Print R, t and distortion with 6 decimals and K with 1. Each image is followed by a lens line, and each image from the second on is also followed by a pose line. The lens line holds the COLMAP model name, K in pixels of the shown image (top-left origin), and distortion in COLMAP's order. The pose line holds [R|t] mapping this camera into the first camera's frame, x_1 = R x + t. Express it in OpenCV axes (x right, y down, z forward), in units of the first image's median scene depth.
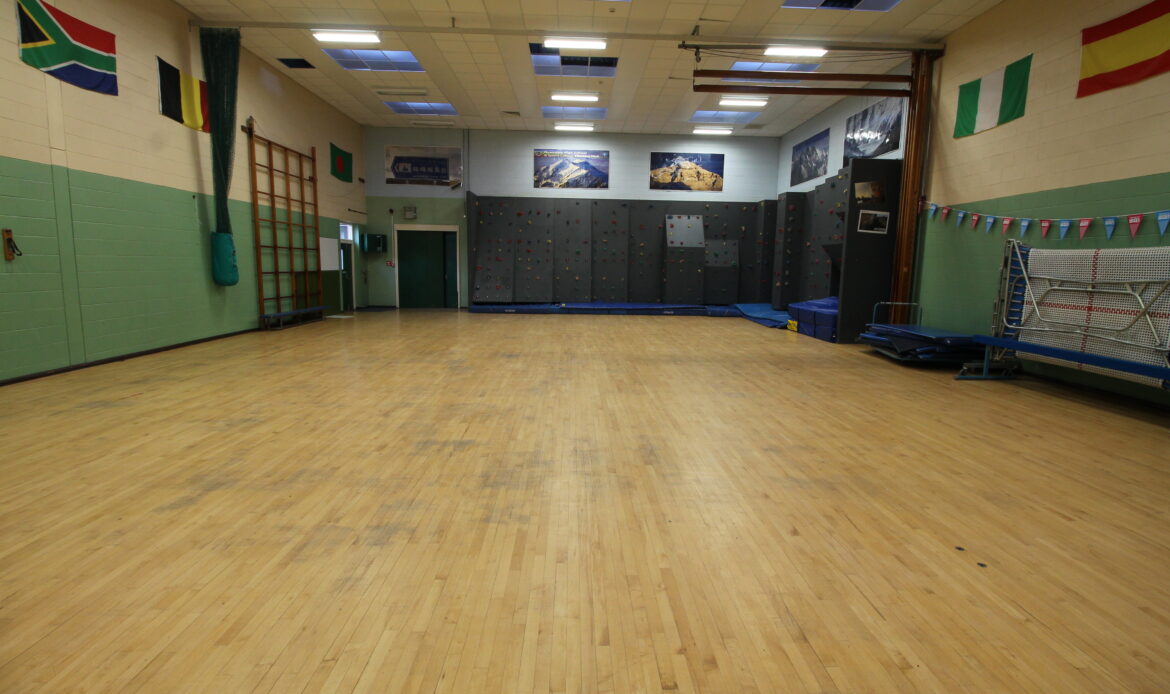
lens RADIAL K [[547.2, 0, 590.9], [0, 547.2, 335.7], [0, 0, 1]] dist [-0.000006, -0.014188]
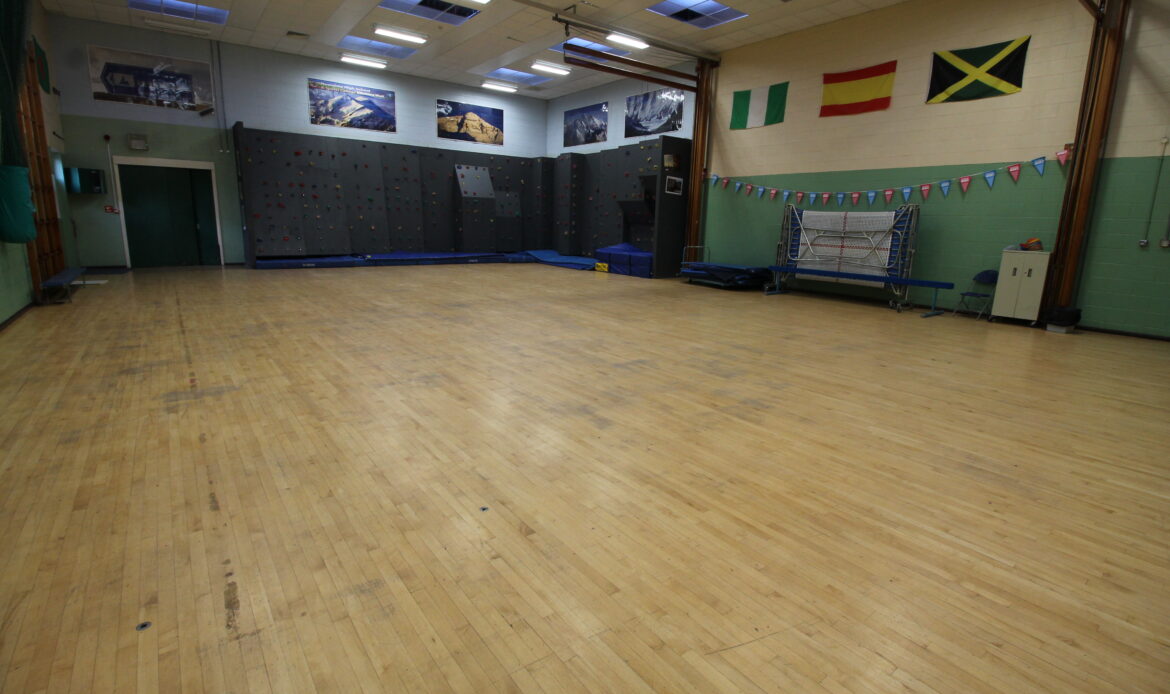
lens RADIAL K [[547.2, 0, 590.9], [0, 547.2, 335.7], [0, 0, 1]] dist [-0.000006, -0.014188]
pose [[0.812374, -0.113810, 0.571922, -0.377375], [0.059810, 0.991859, 0.112419, -0.005623], [-0.580061, -0.057119, 0.812568, 0.009265]]
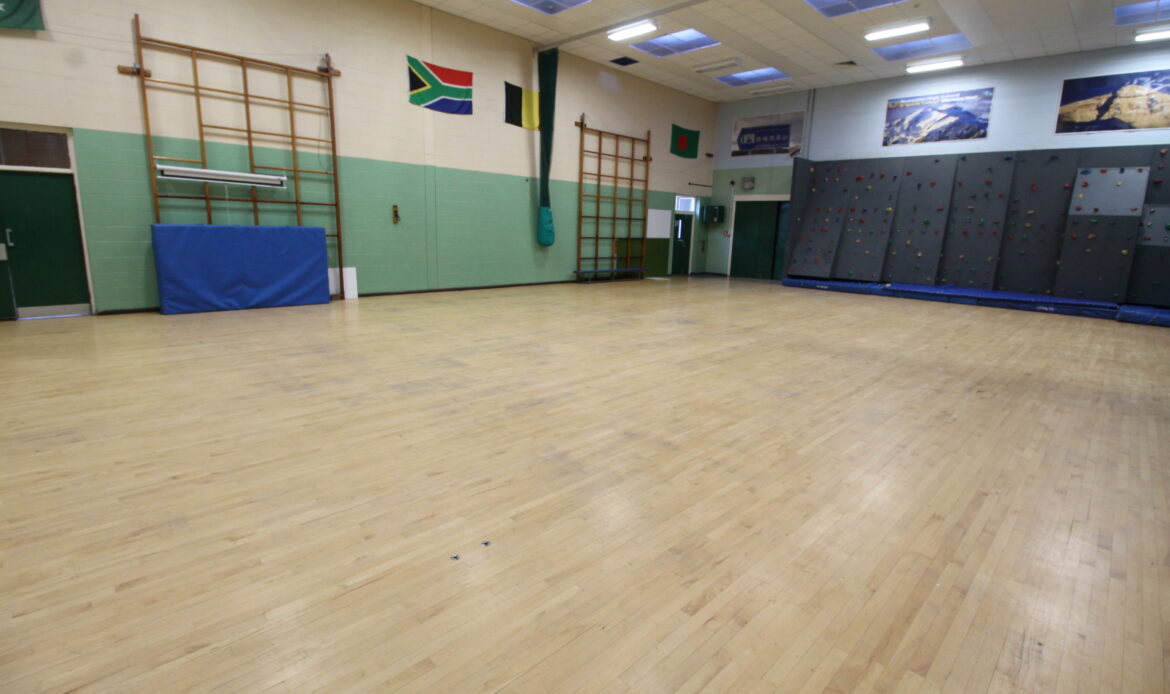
lens RADIAL K [[547.2, 0, 590.9], [0, 547.2, 335.7], [0, 0, 1]] dist [-0.000006, -0.014188]
pose [[0.684395, 0.146349, -0.714272, 0.319435], [-0.112545, 0.989112, 0.094824, -0.010430], [0.720373, 0.015491, 0.693414, 0.116641]]
